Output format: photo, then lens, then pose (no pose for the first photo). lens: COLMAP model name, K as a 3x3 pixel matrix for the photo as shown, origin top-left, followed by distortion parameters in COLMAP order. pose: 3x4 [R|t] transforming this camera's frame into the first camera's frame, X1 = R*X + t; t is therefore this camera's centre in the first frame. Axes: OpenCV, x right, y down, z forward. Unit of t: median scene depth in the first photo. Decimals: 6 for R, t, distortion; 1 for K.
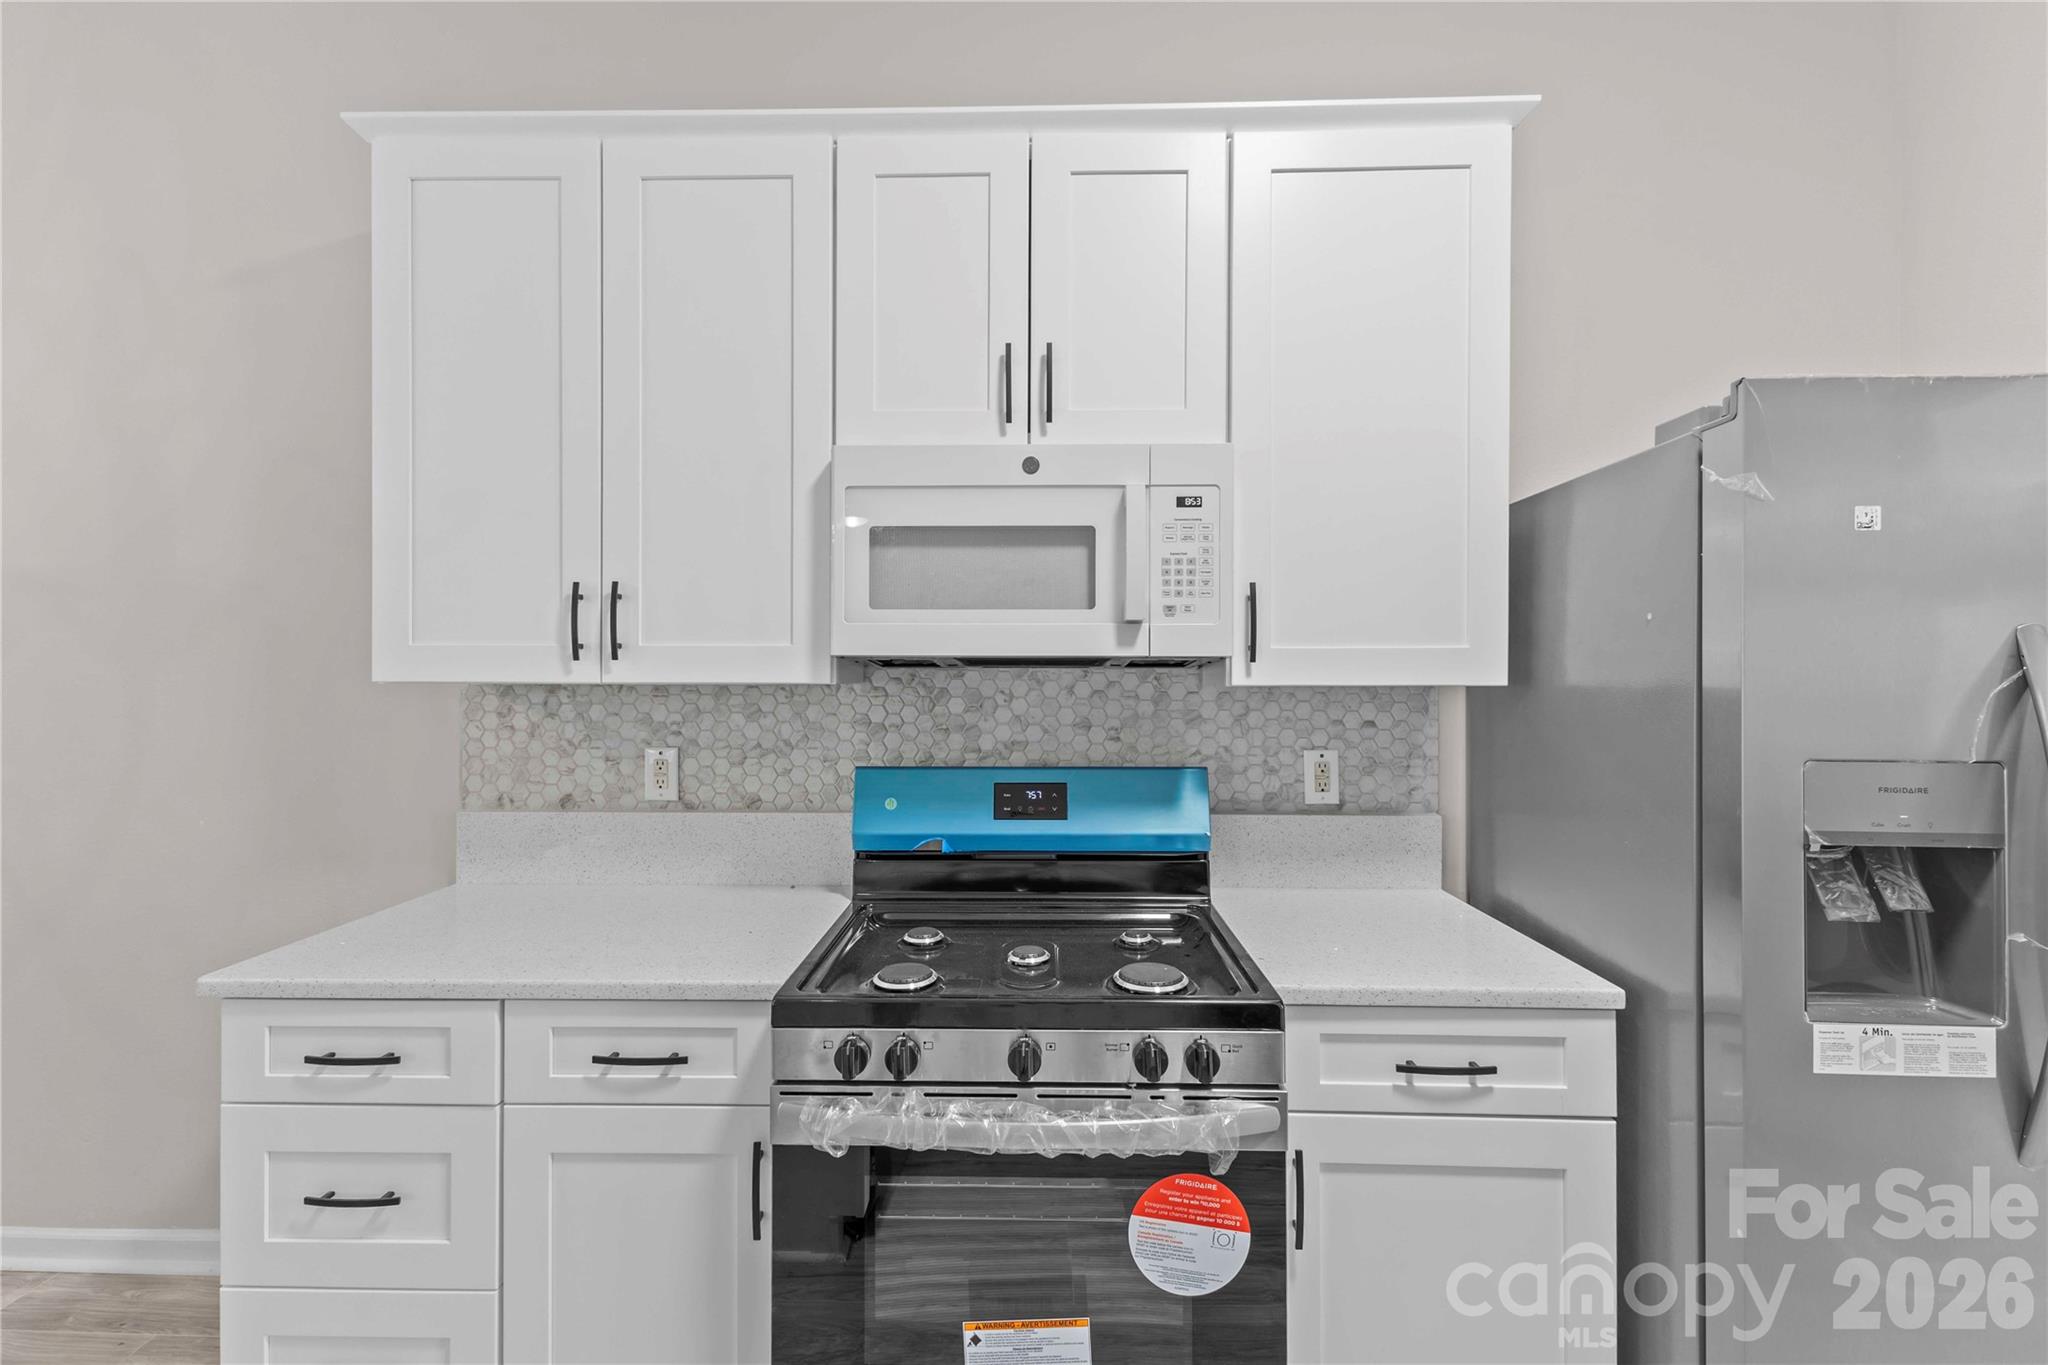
lens RADIAL K [[881.3, 0, 1024.5], [0, 881.3, 680.8], [0, 0, 1]] dist [0.011646, -0.002194]
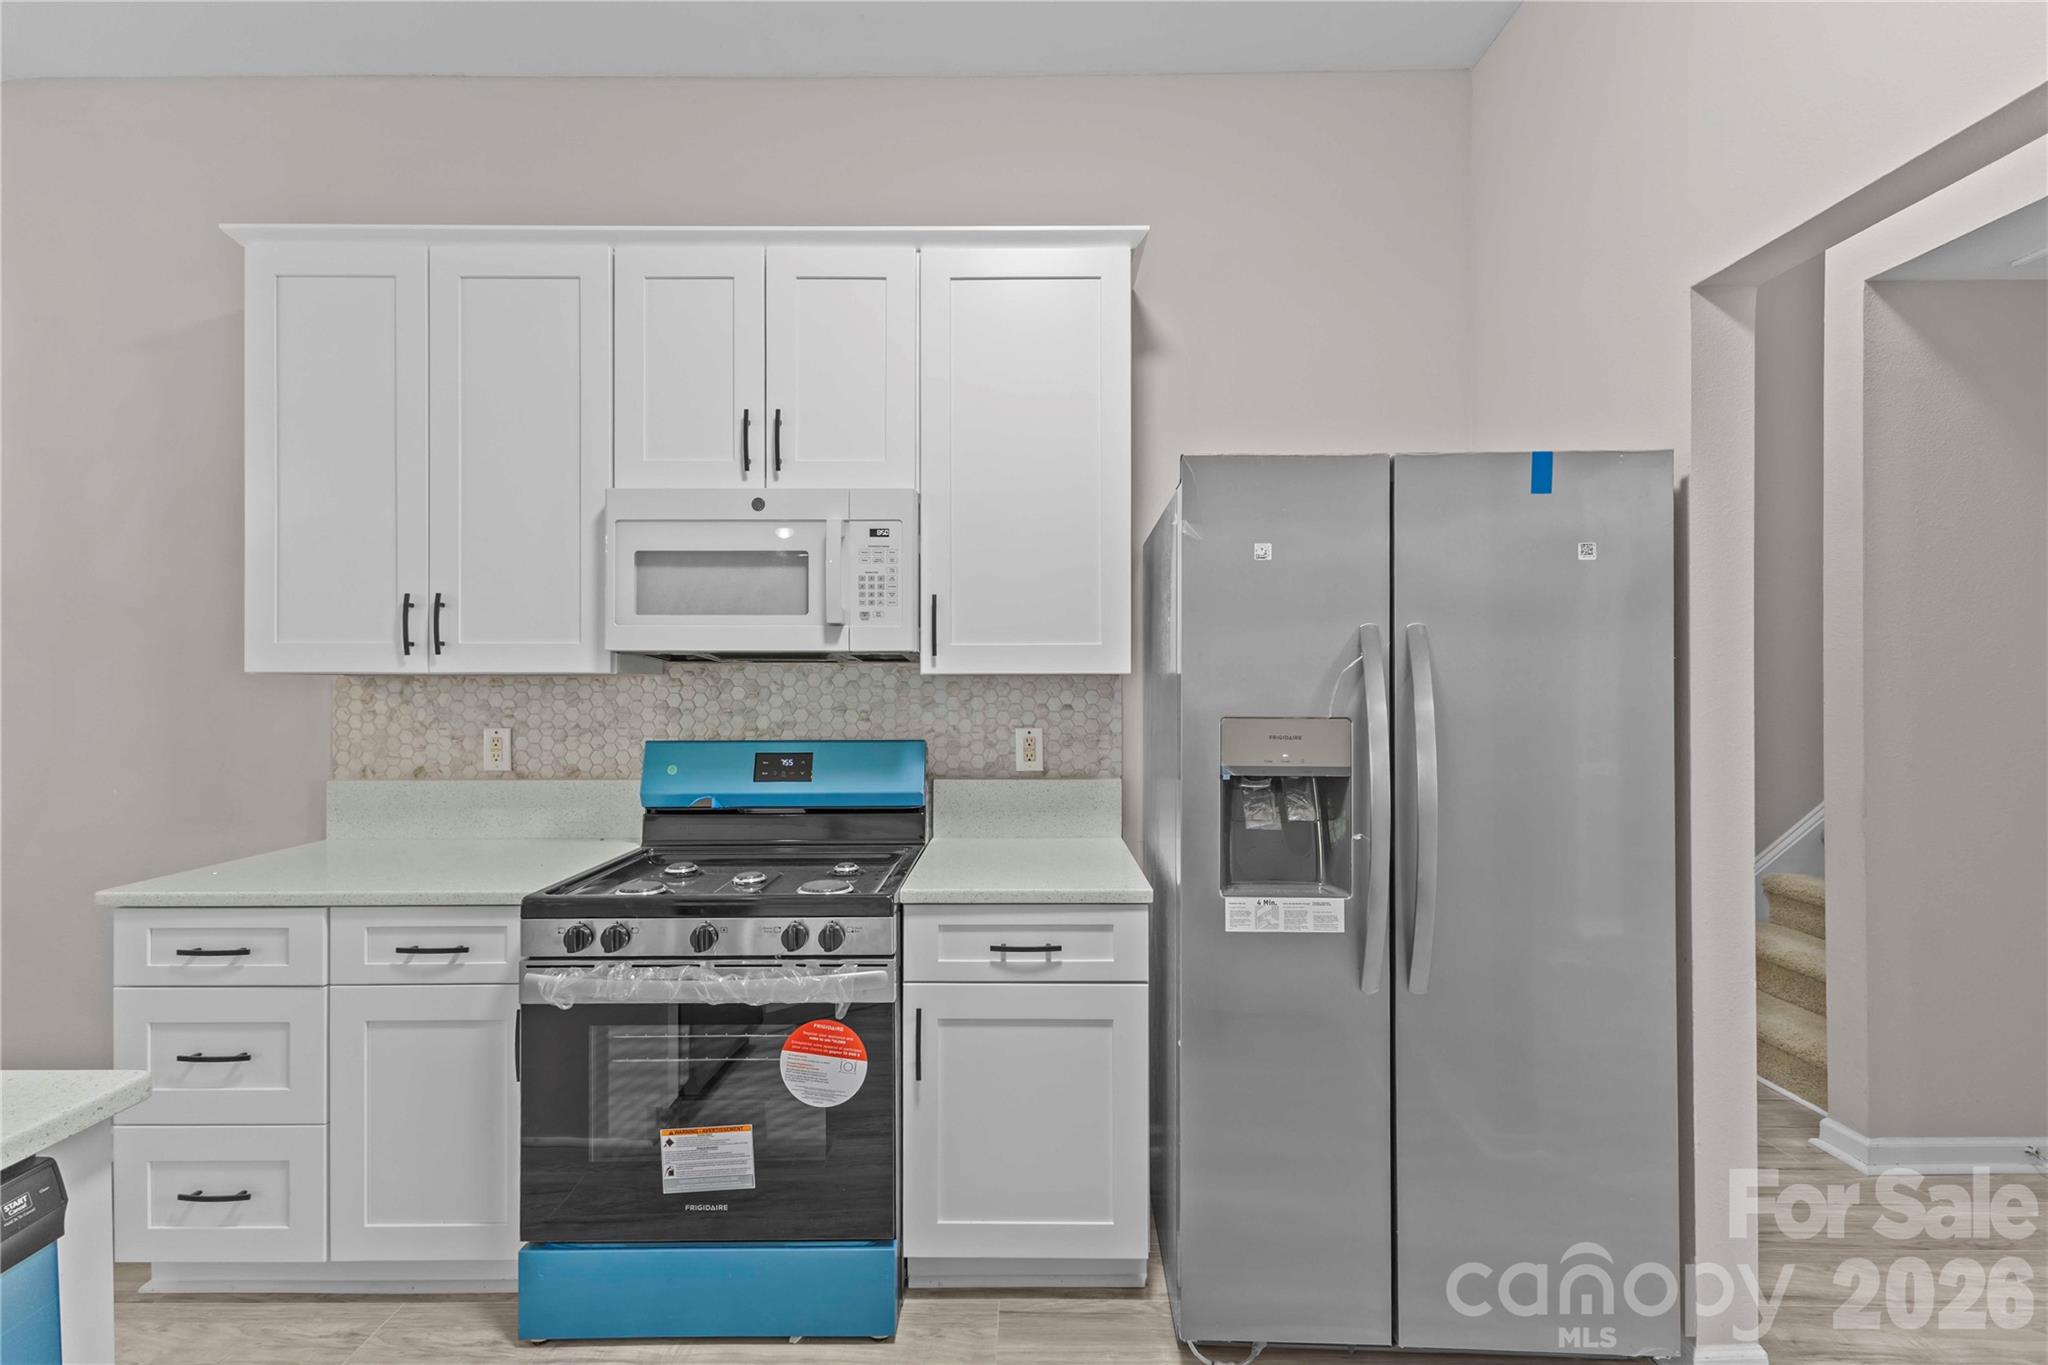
lens RADIAL K [[881.3, 0, 1026.0], [0, 881.3, 690.5], [0, 0, 1]] dist [0.011646, -0.002194]
pose [[0.999757, -0.001774, 0.021970, 0.342439], [0.001808, 0.999997, -0.001498, 0.030402], [-0.021968, 0.001537, 0.999757, -0.285717]]
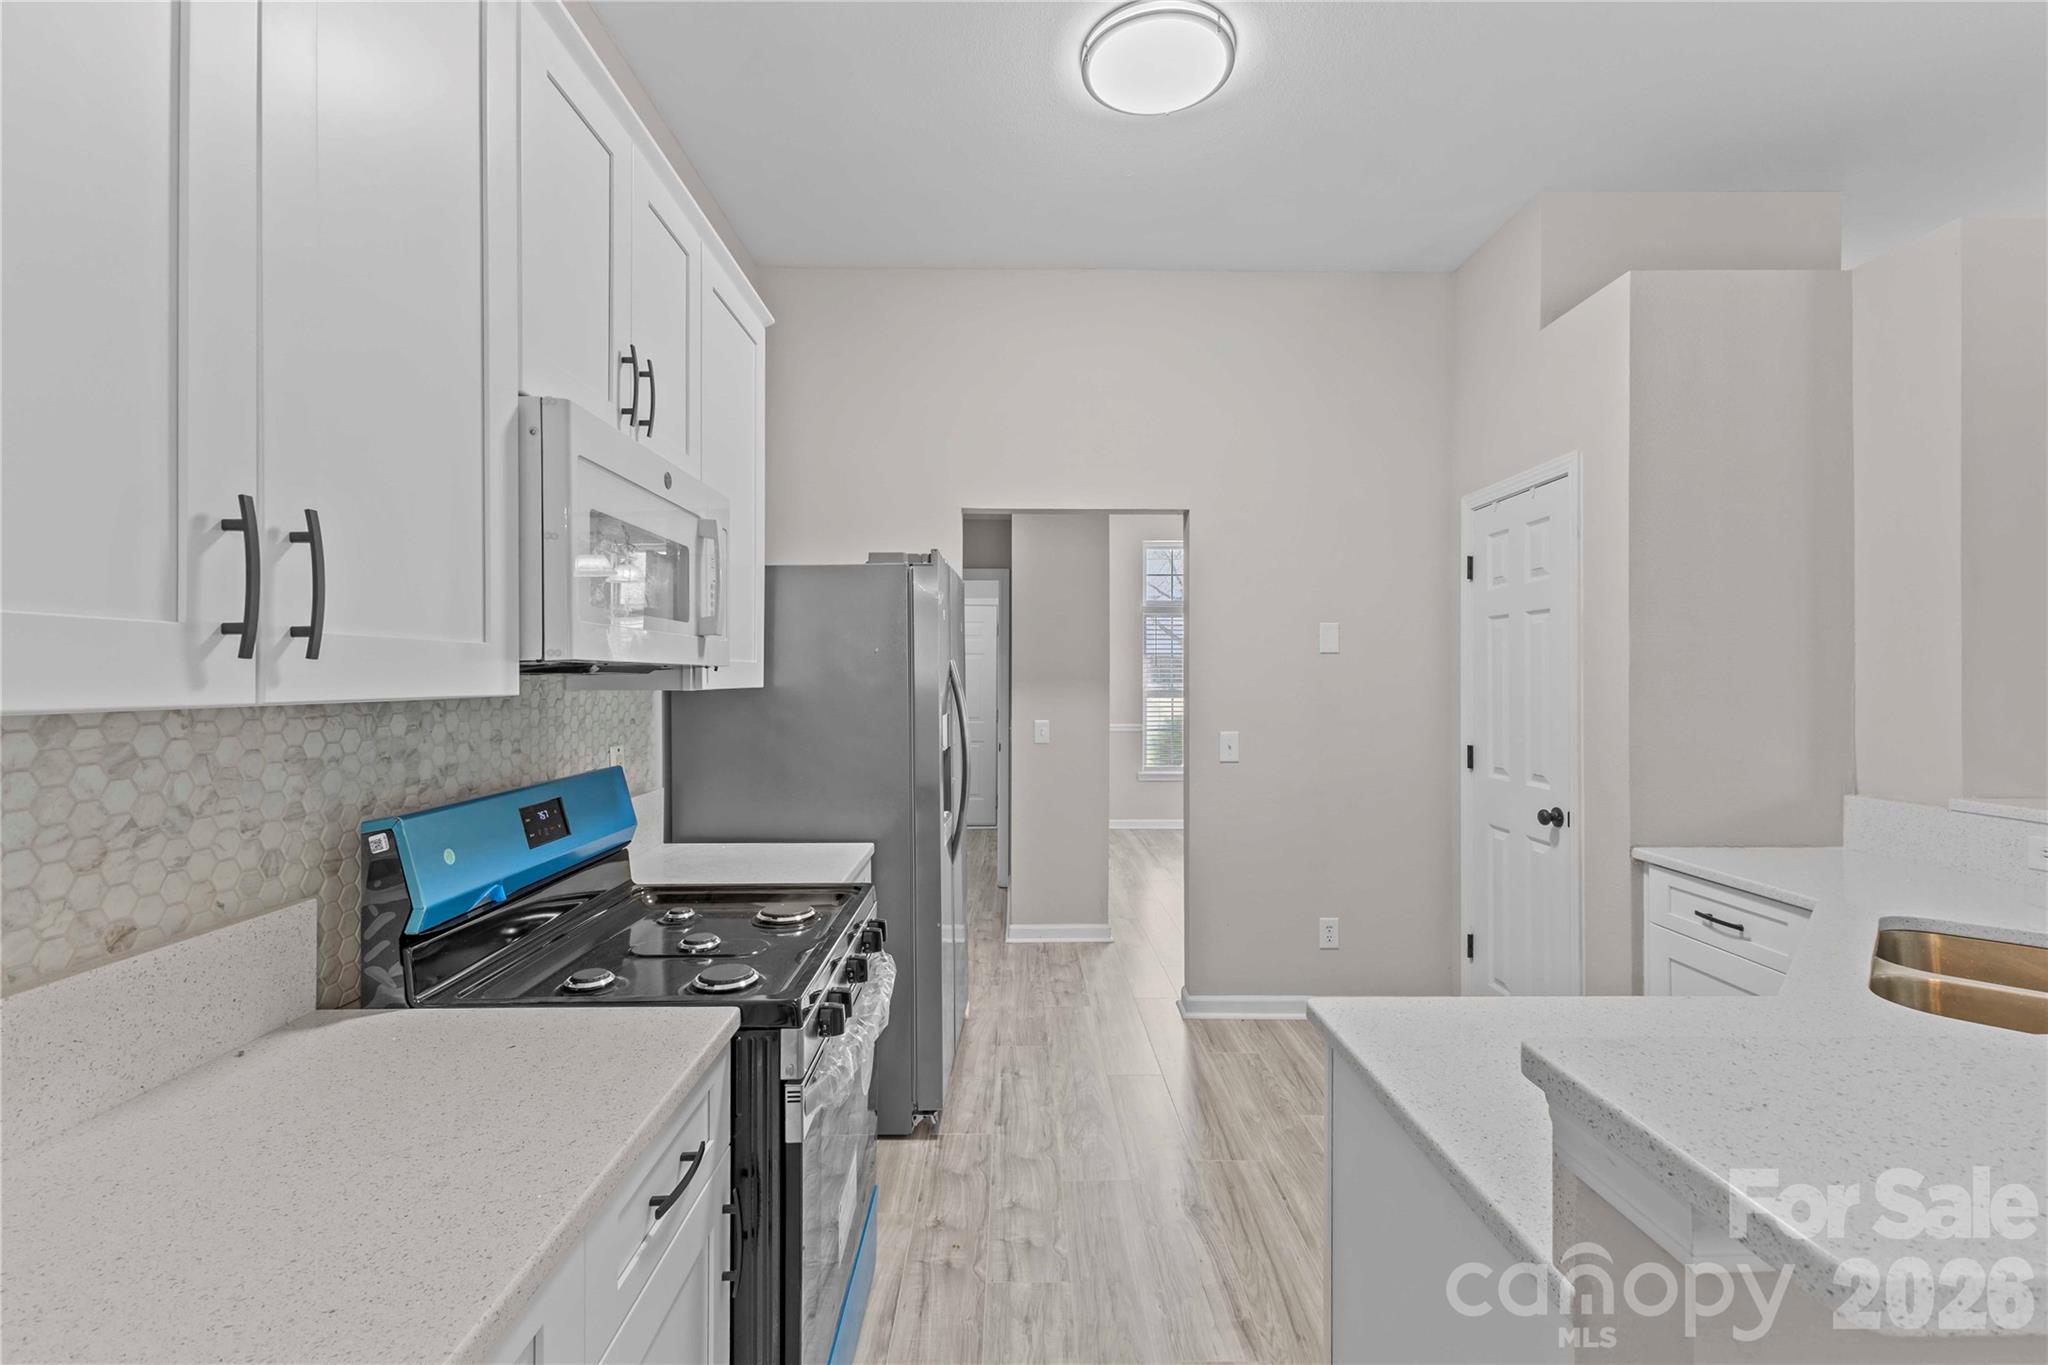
lens RADIAL K [[881.3, 0, 1017.7], [0, 881.3, 675.1], [0, 0, 1]] dist [0.011646, -0.002194]
pose [[-0.035927, 0.001586, 0.999353, -0.961417], [0.010718, 0.999942, -0.001202, -0.008424], [-0.999297, 0.010668, -0.035942, 0.574155]]
